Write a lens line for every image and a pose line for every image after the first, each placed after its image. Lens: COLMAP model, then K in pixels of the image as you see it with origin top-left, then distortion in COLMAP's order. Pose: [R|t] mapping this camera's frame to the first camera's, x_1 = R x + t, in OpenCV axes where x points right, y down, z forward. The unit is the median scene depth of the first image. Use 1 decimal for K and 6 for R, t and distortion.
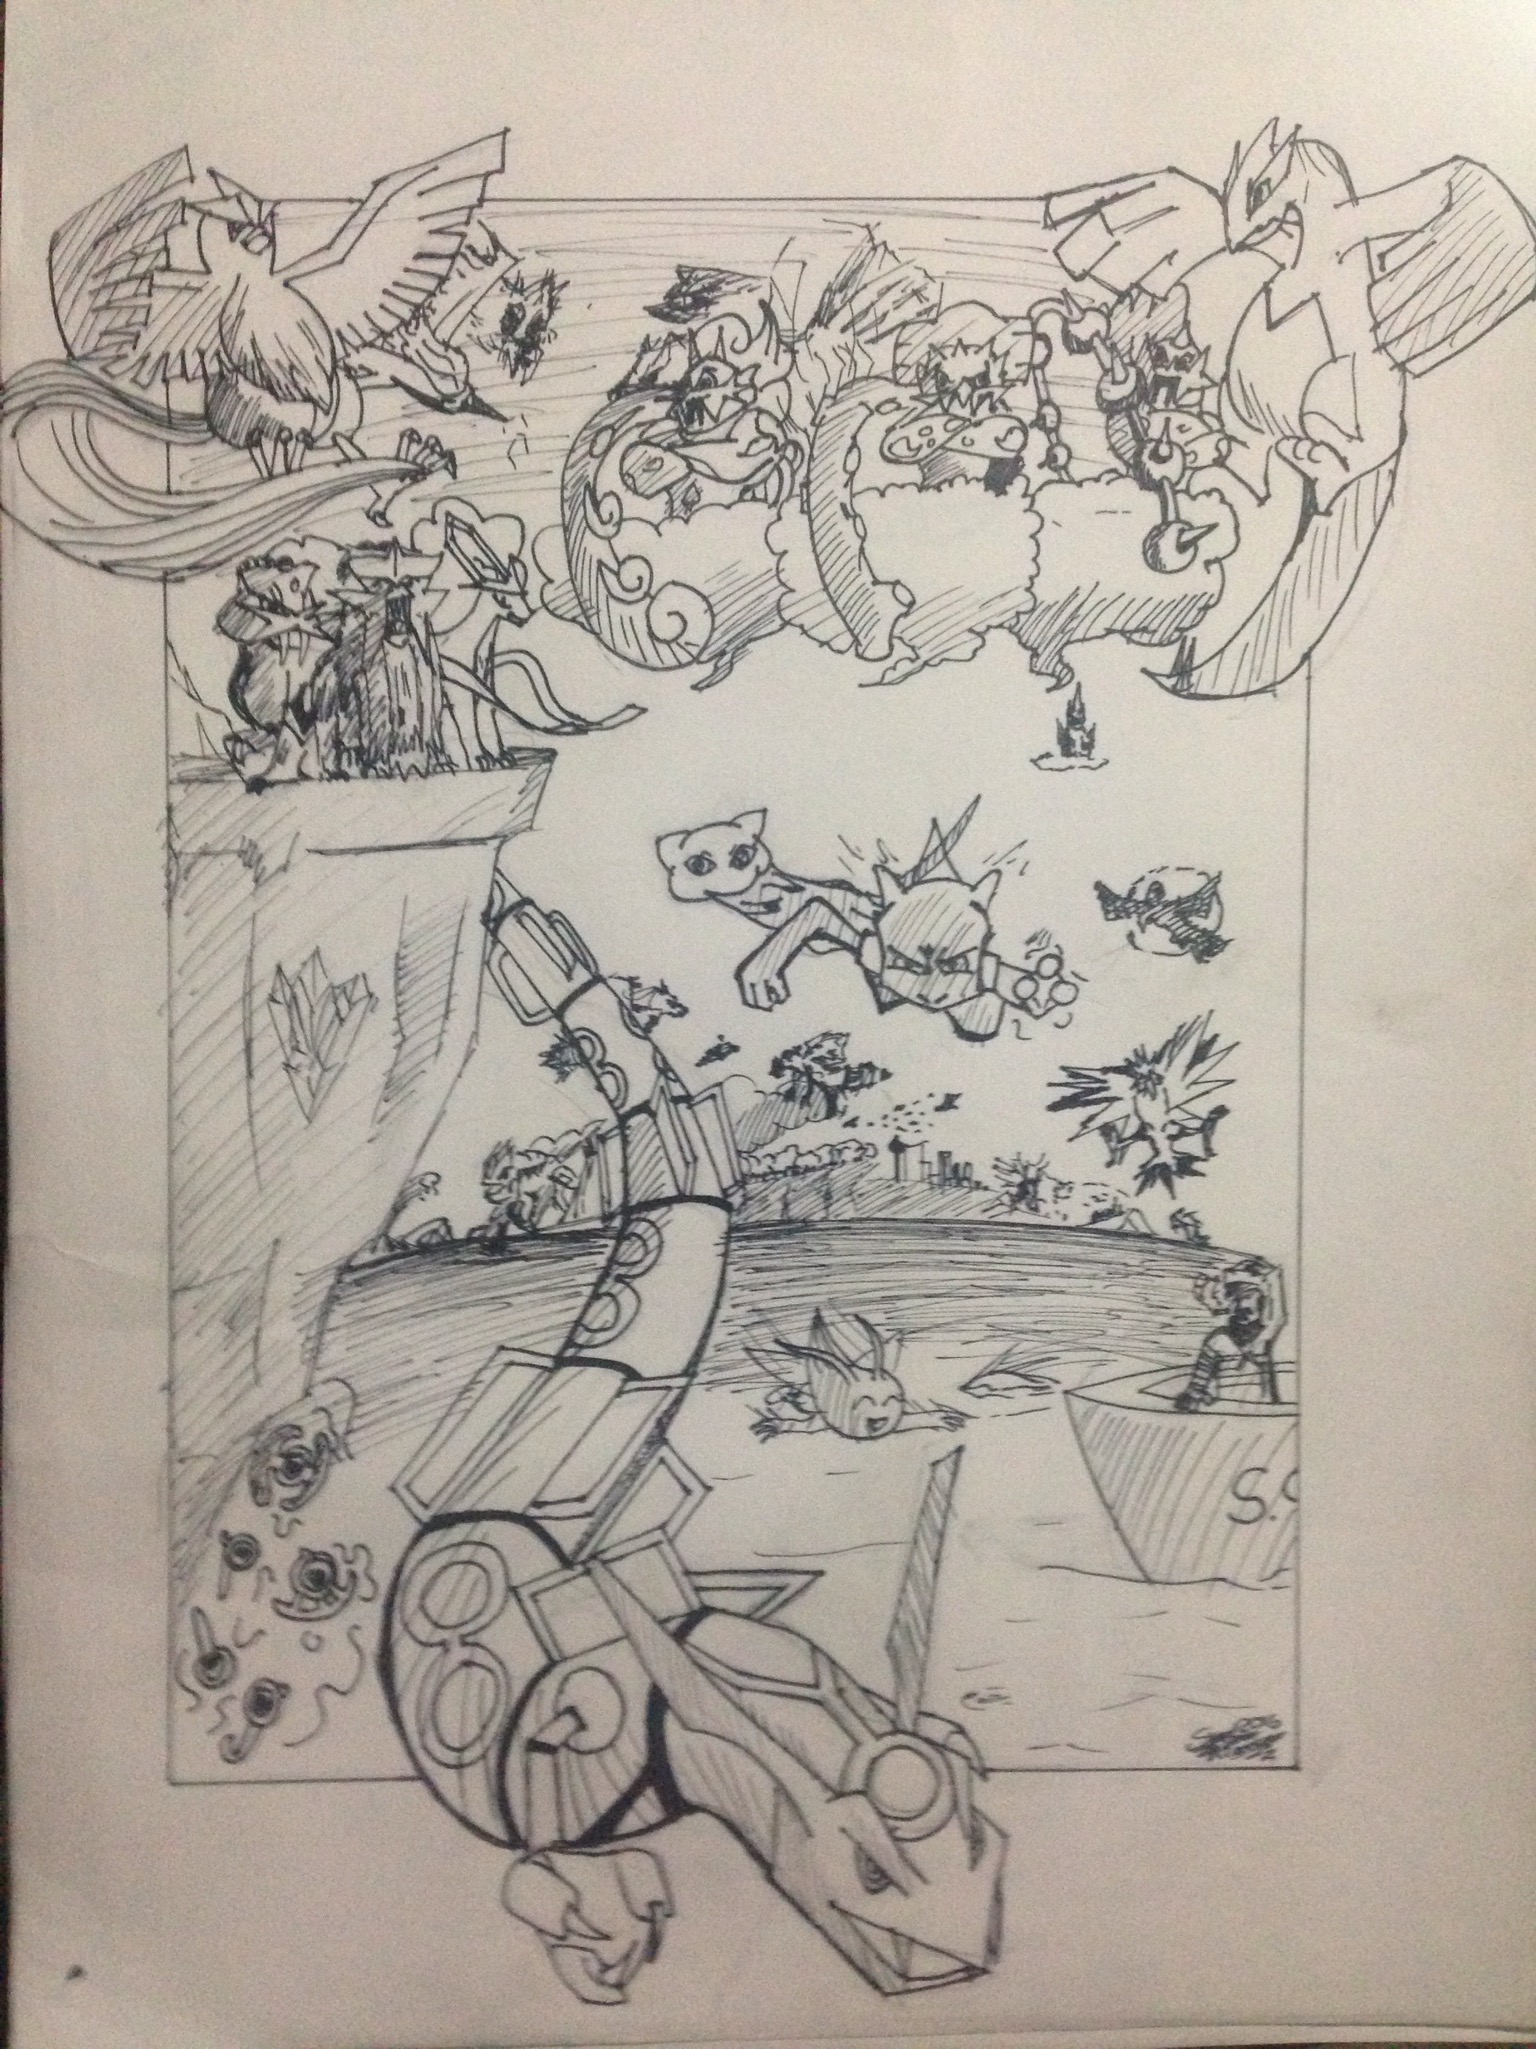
lens RADIAL K [[1978.9, 0, 768.0], [0, 1978.9, 1024.5], [0, 0, 1]] dist [-0.002171, -0.001717]
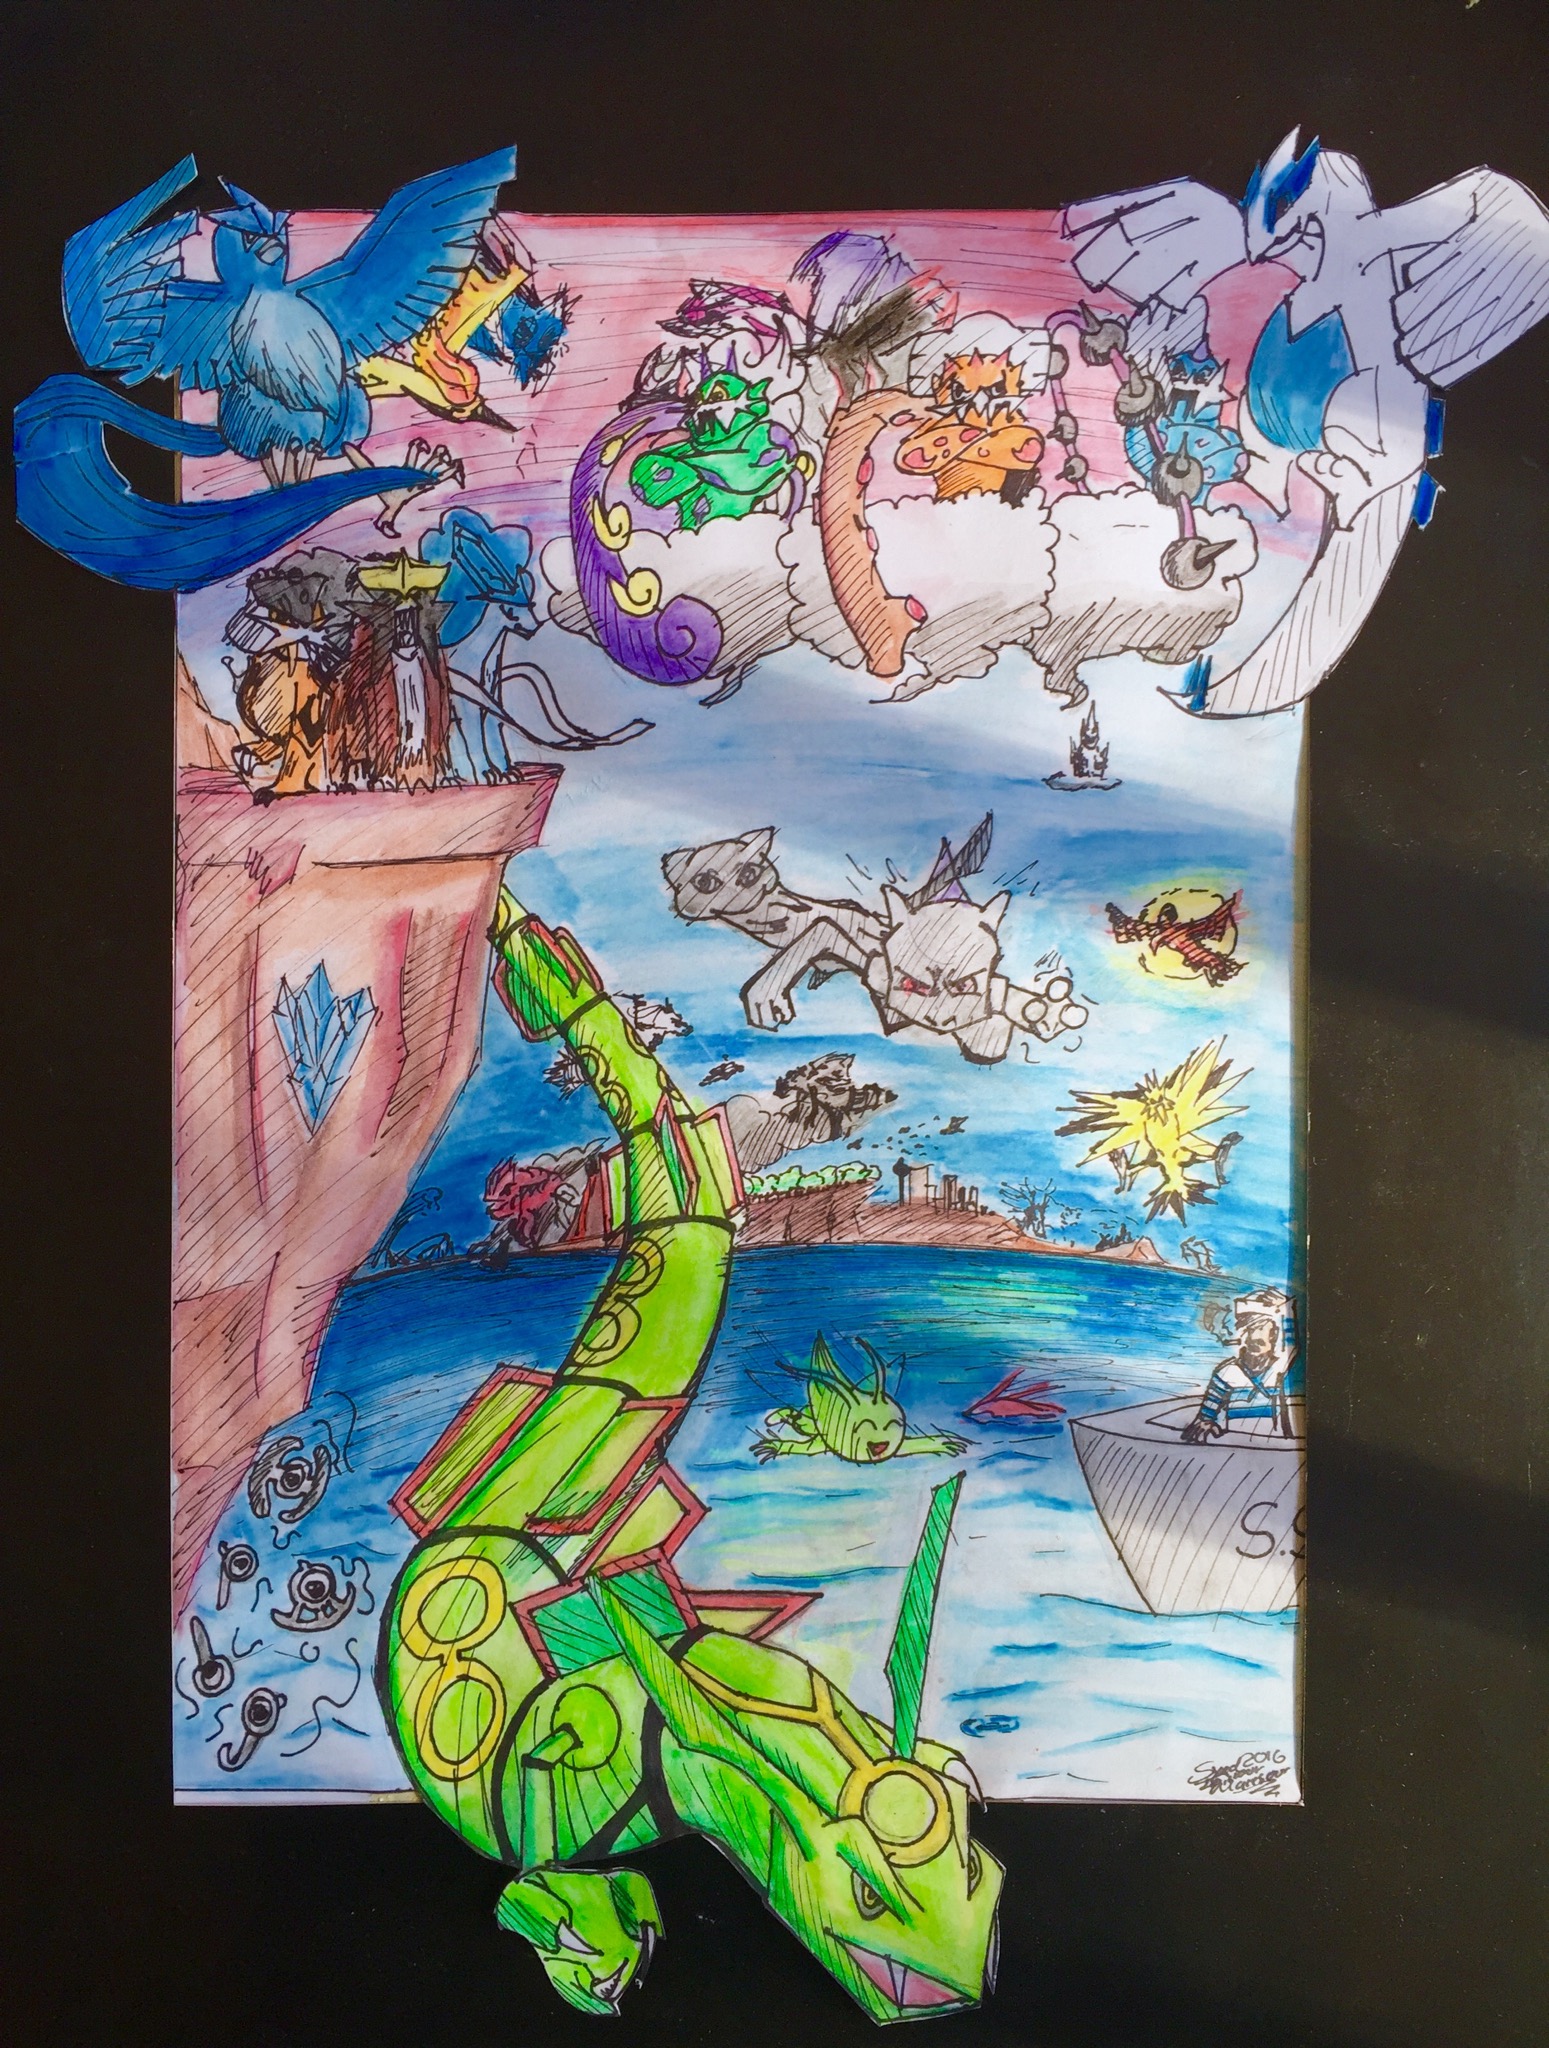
lens RADIAL K [[1730.9, 0, 774.5], [0, 1730.9, 1024.0], [0, 0, 1]] dist [0.256413, 0.000156]
pose [[0.999929, 0.011827, 0.001526, -0.000663], [-0.011817, 0.999912, -0.005978, -0.004585], [-0.001597, 0.005960, 0.999981, 0.117514]]
